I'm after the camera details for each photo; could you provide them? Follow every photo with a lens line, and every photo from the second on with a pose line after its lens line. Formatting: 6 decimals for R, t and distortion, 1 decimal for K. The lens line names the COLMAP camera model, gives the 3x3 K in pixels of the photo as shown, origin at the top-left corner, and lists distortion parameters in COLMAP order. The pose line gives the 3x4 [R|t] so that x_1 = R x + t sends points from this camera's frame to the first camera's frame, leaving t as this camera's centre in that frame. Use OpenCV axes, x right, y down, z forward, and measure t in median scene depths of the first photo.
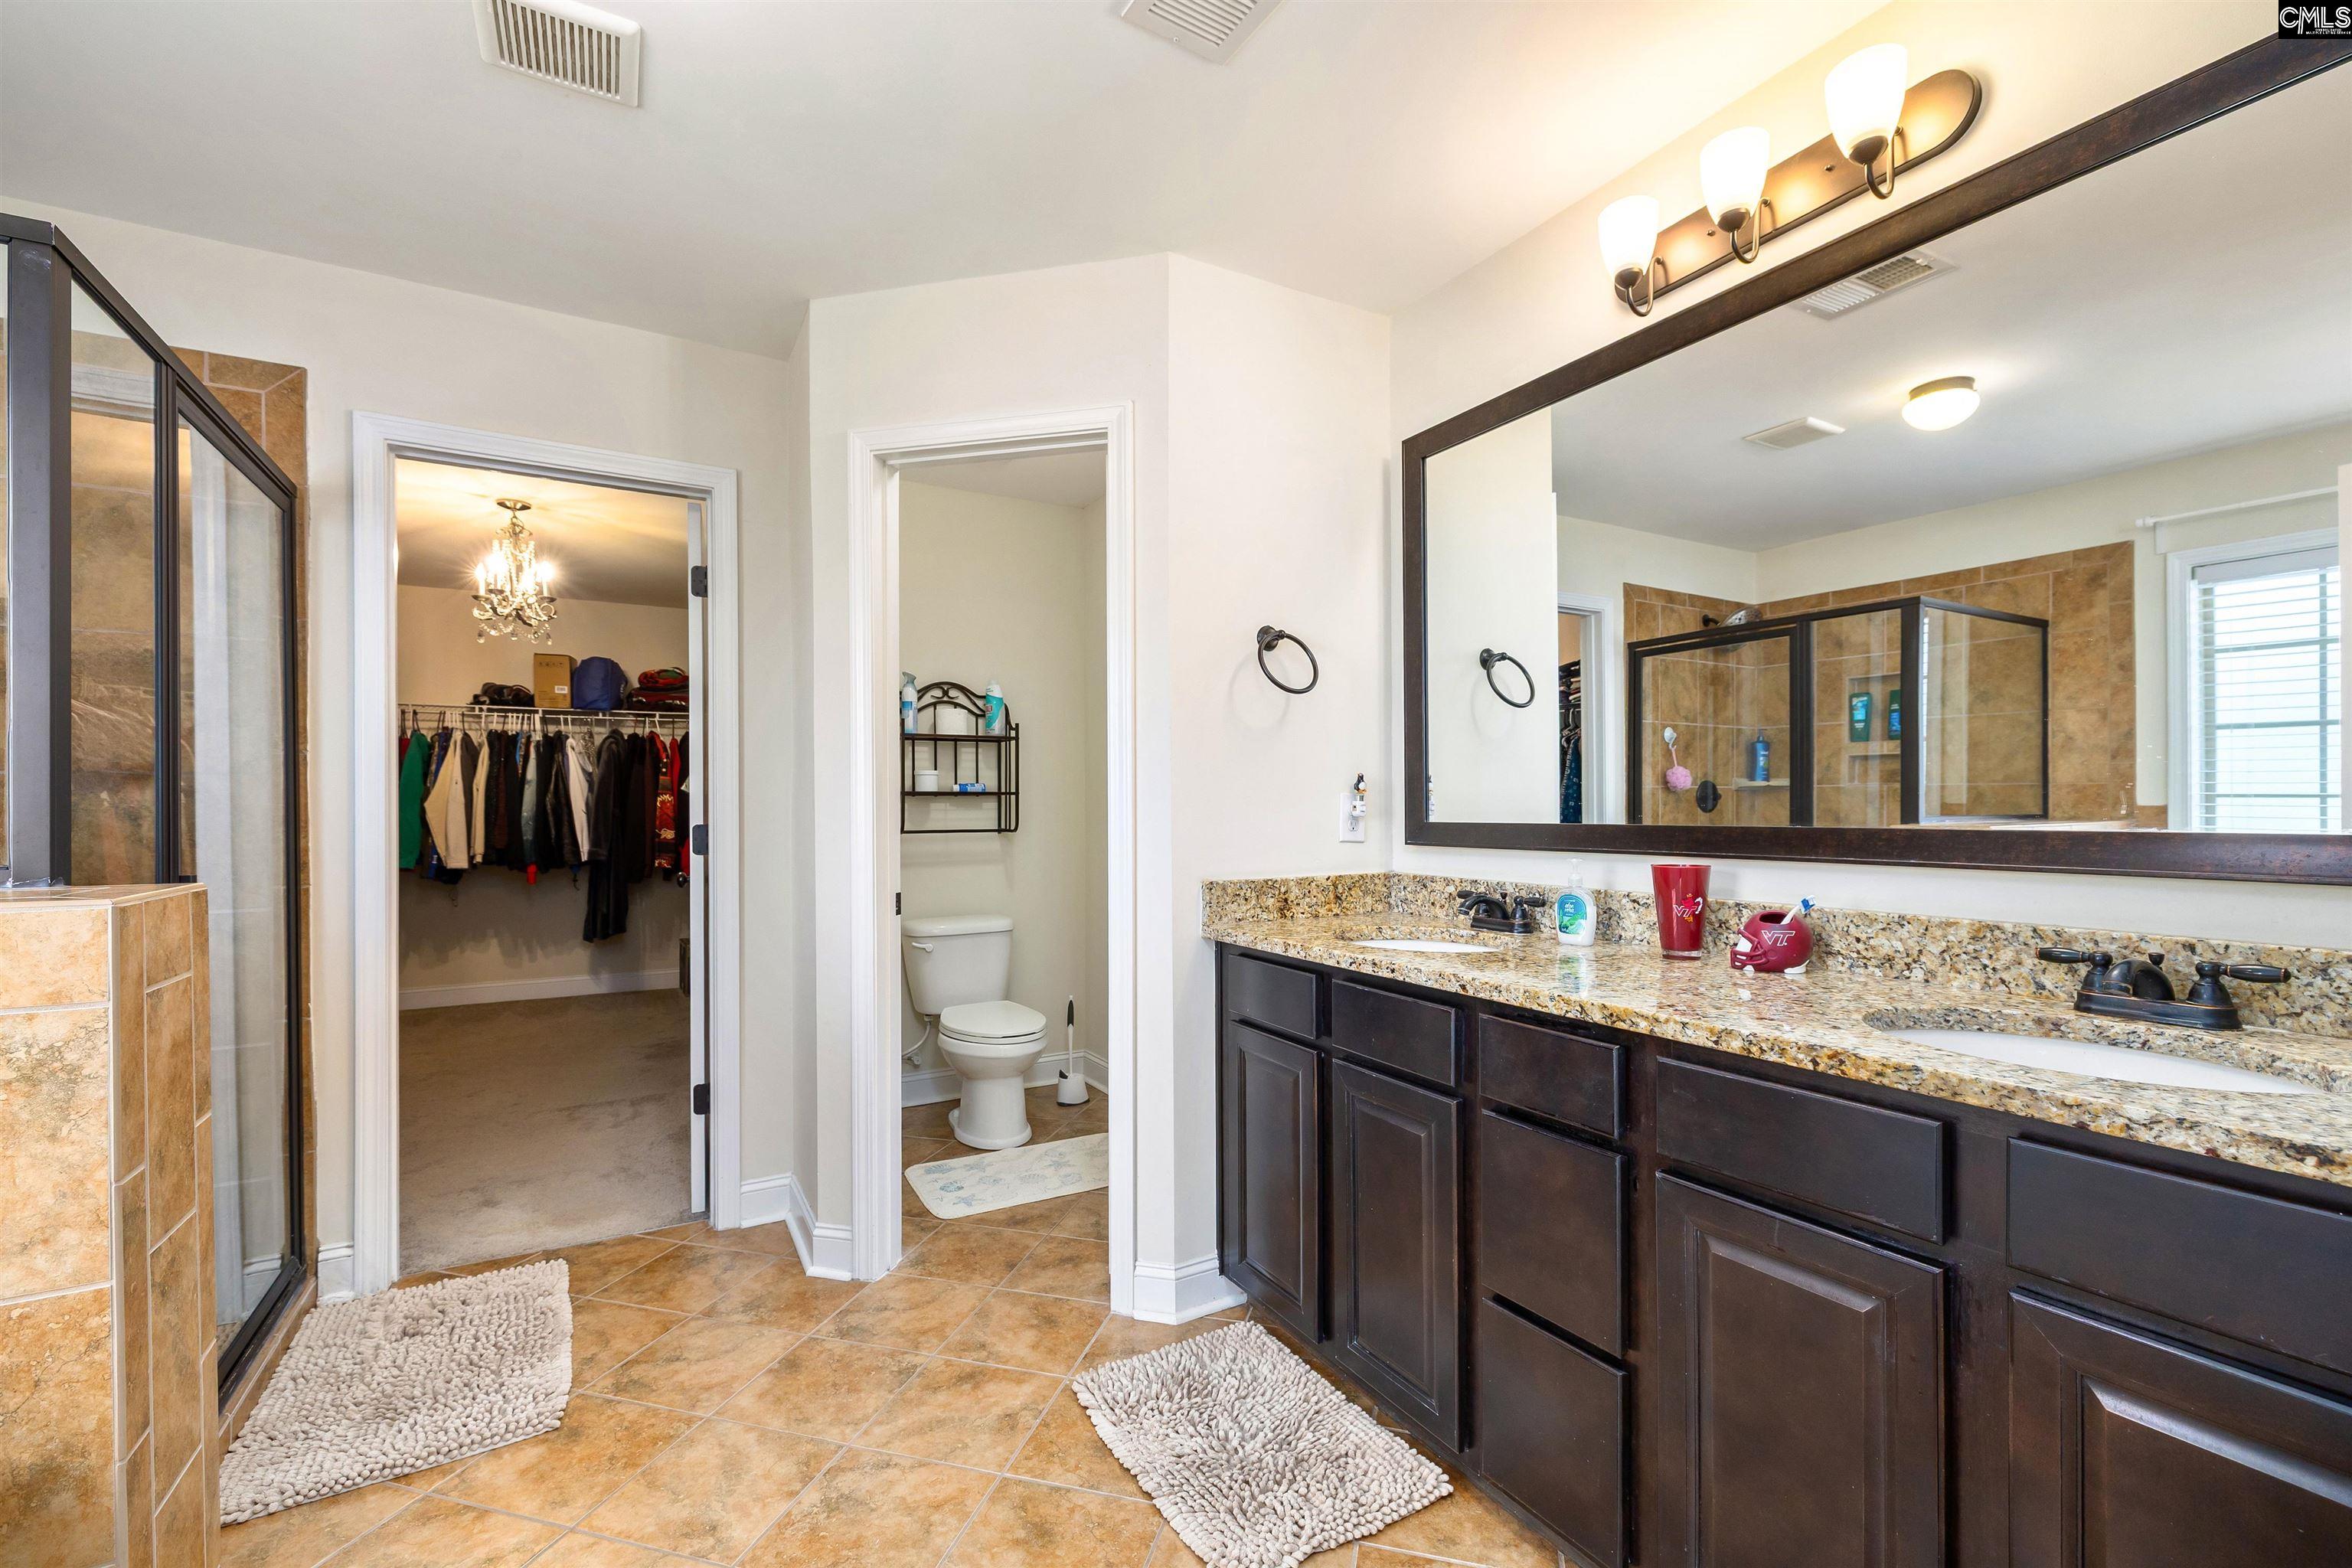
lens RADIAL K [[1023.4, 0, 1183.1], [0, 1023.4, 808.5], [0, 0, 1]] dist [0.002208, 0.000192]
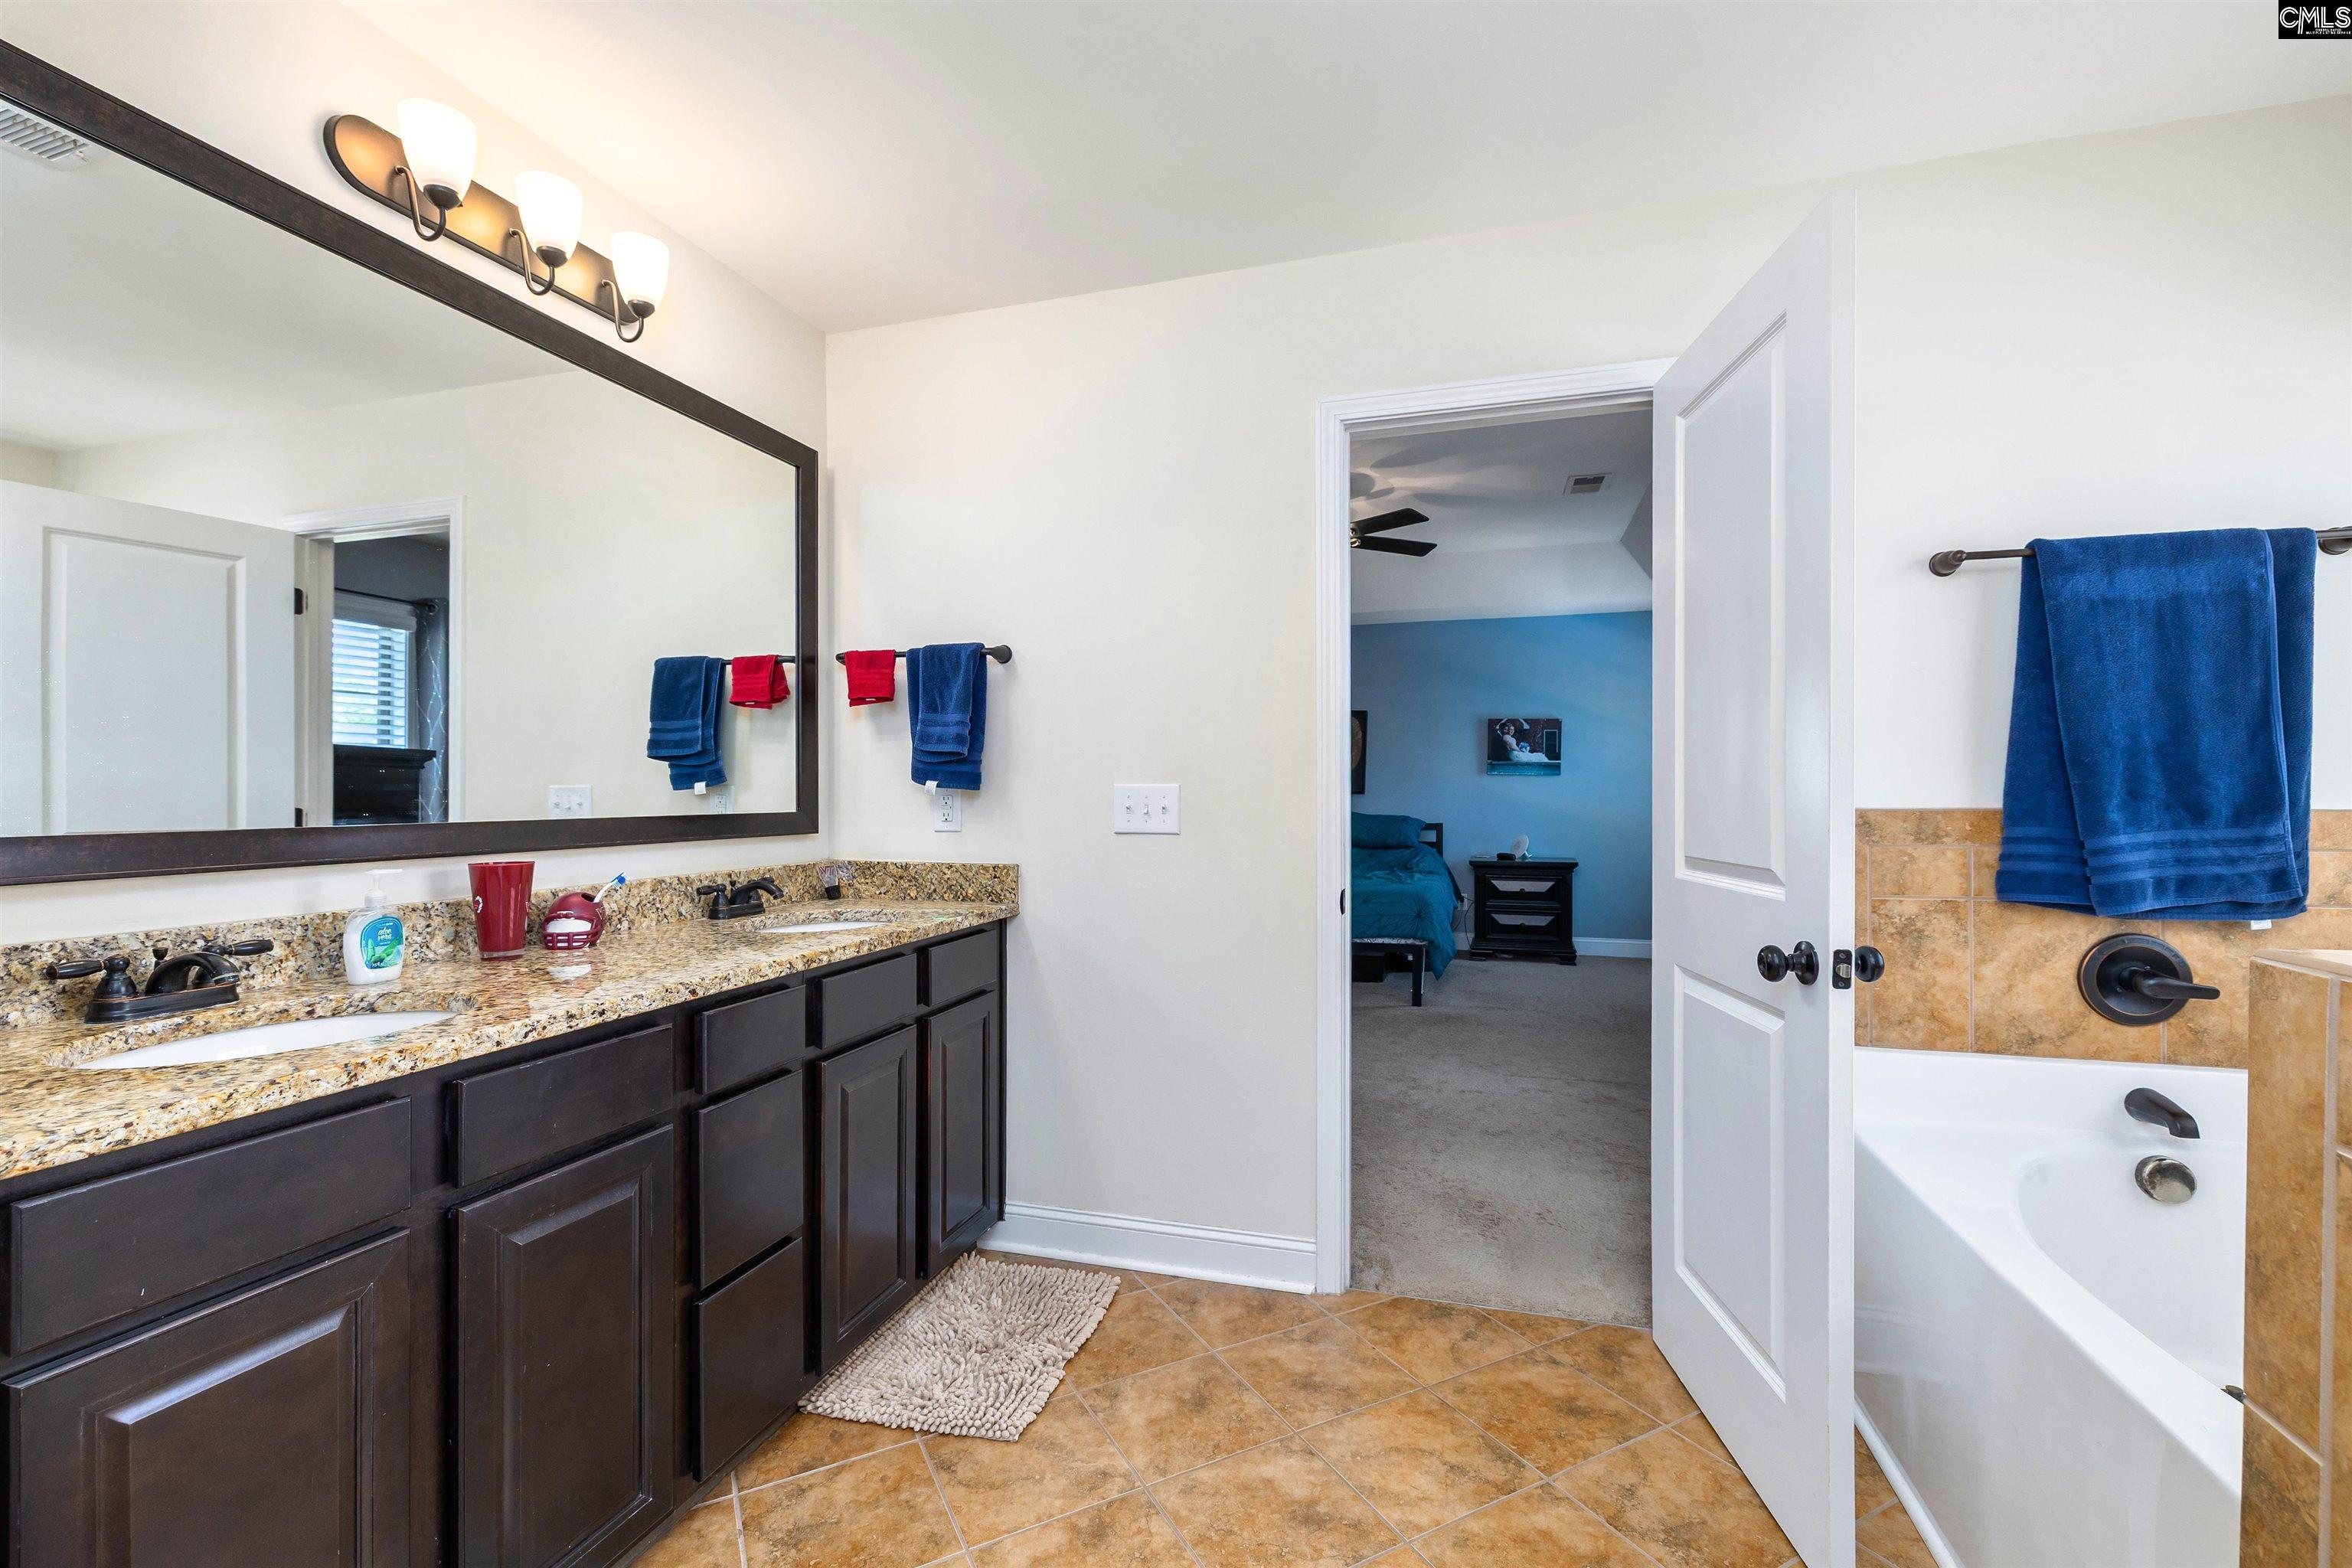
lens RADIAL K [[1023.4, 0, 1182.8], [0, 1023.4, 778.0], [0, 0, 1]] dist [0.002208, 0.000192]
pose [[-0.685546, 0.019760, 0.727761, -0.725771], [0.013986, 0.999805, -0.013972, -0.001726], [-0.727895, 0.000600, -0.685688, 1.328227]]
